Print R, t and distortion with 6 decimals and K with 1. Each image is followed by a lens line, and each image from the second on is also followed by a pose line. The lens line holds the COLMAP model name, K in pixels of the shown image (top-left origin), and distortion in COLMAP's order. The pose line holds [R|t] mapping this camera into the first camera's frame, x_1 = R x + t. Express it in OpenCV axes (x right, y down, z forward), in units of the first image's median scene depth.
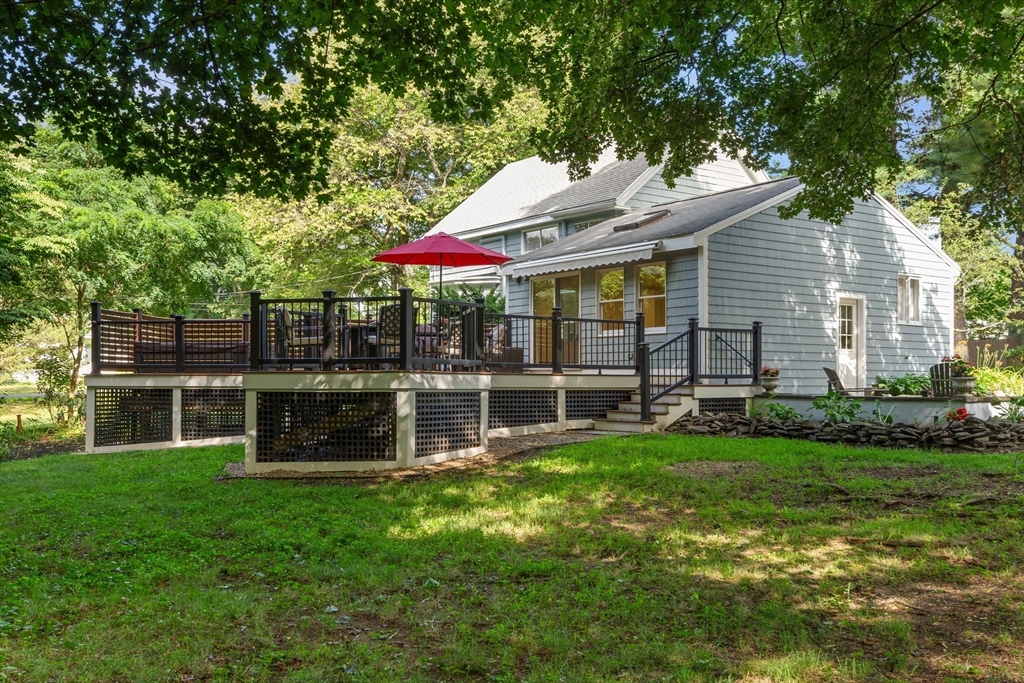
lens RADIAL K [[1009.4, 0, 512.4], [0, 1009.4, 341.7], [0, 0, 1]] dist [0.014370, 0.000000]
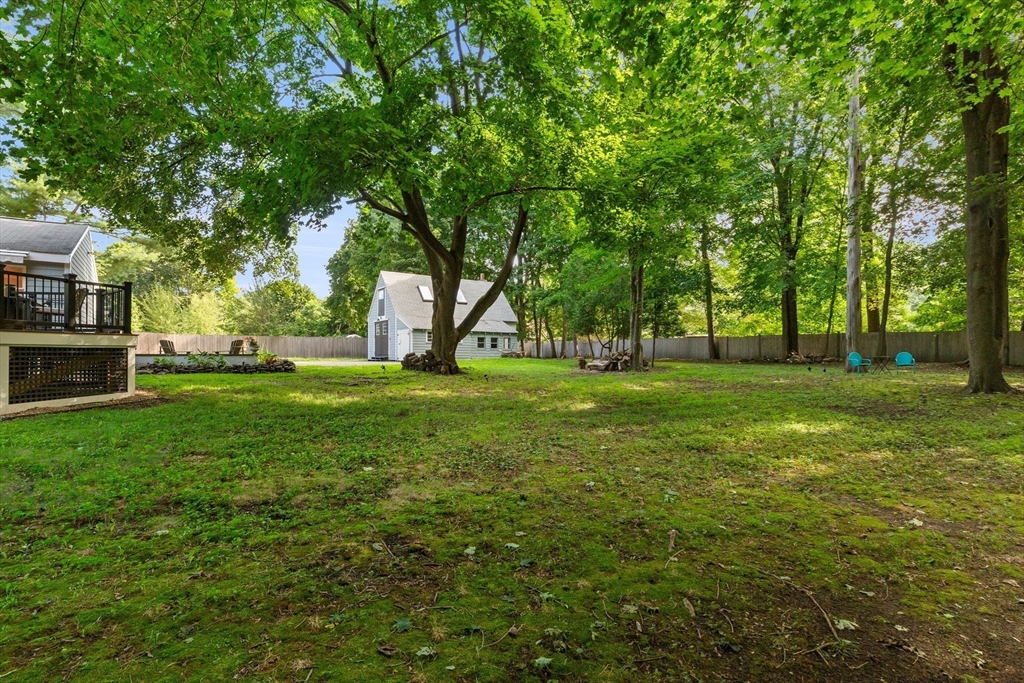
lens RADIAL K [[501.6, 0, 510.8], [0, 501.6, 351.3], [0, 0, 1]] dist [0.002052, 0.000405]
pose [[-0.014395, 0.005605, 0.999881, -0.645613], [-0.033843, 0.999409, -0.006090, 0.028962], [-0.999323, -0.033926, -0.014197, 0.305139]]
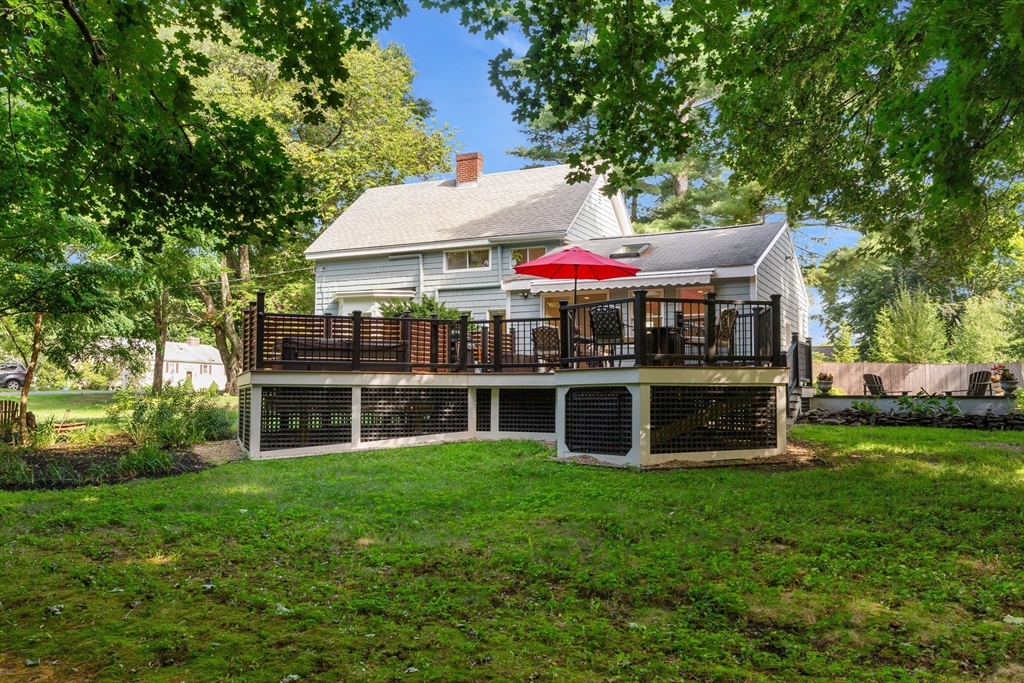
lens RADIAL K [[873.2, 0, 510.9], [0, 873.2, 340.6], [0, 0, 1]] dist [-0.006269, 0.001809]
pose [[0.873725, 0.033095, 0.485294, -0.606308], [-0.020039, 0.999285, -0.032069, 0.026126], [-0.486008, 0.018295, 0.873763, 0.216449]]
